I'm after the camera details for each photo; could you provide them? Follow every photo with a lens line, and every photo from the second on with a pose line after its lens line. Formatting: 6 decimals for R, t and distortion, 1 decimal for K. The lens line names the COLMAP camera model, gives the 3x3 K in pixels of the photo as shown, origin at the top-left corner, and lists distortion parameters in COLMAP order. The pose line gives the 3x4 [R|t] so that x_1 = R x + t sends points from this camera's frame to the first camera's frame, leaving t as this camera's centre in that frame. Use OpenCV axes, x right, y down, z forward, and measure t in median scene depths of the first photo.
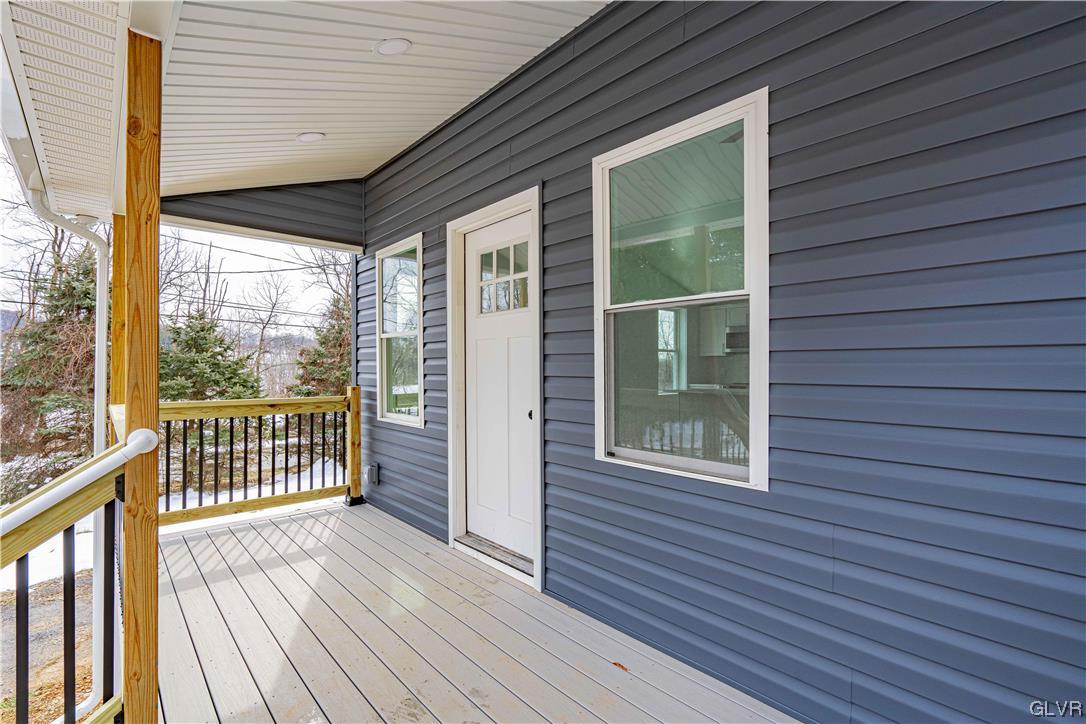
lens RADIAL K [[490.1, 0, 540.5], [0, 490.1, 367.2], [0, 0, 1]] dist [0.003682, -0.001021]
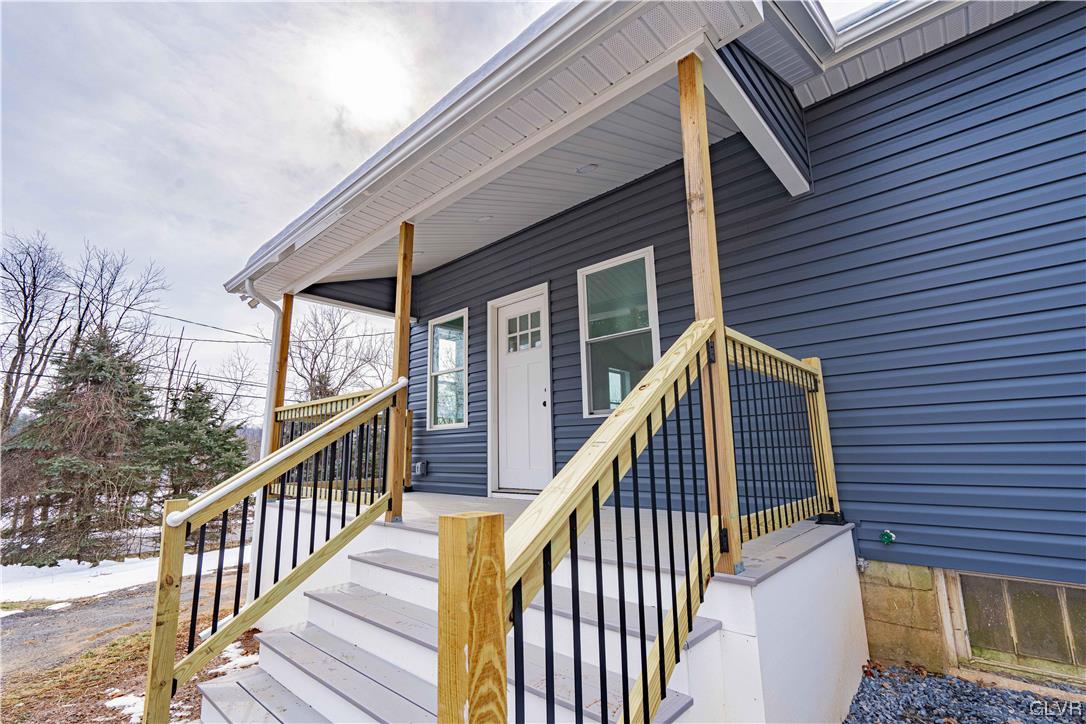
lens RADIAL K [[490.1, 0, 541.7], [0, 490.1, 362.0], [0, 0, 1]] dist [0.003682, -0.001021]
pose [[0.994298, 0.001783, 0.106627, -0.198819], [0.018651, 0.981541, -0.190341, 0.258788], [-0.104998, 0.191244, 0.975910, -0.695339]]
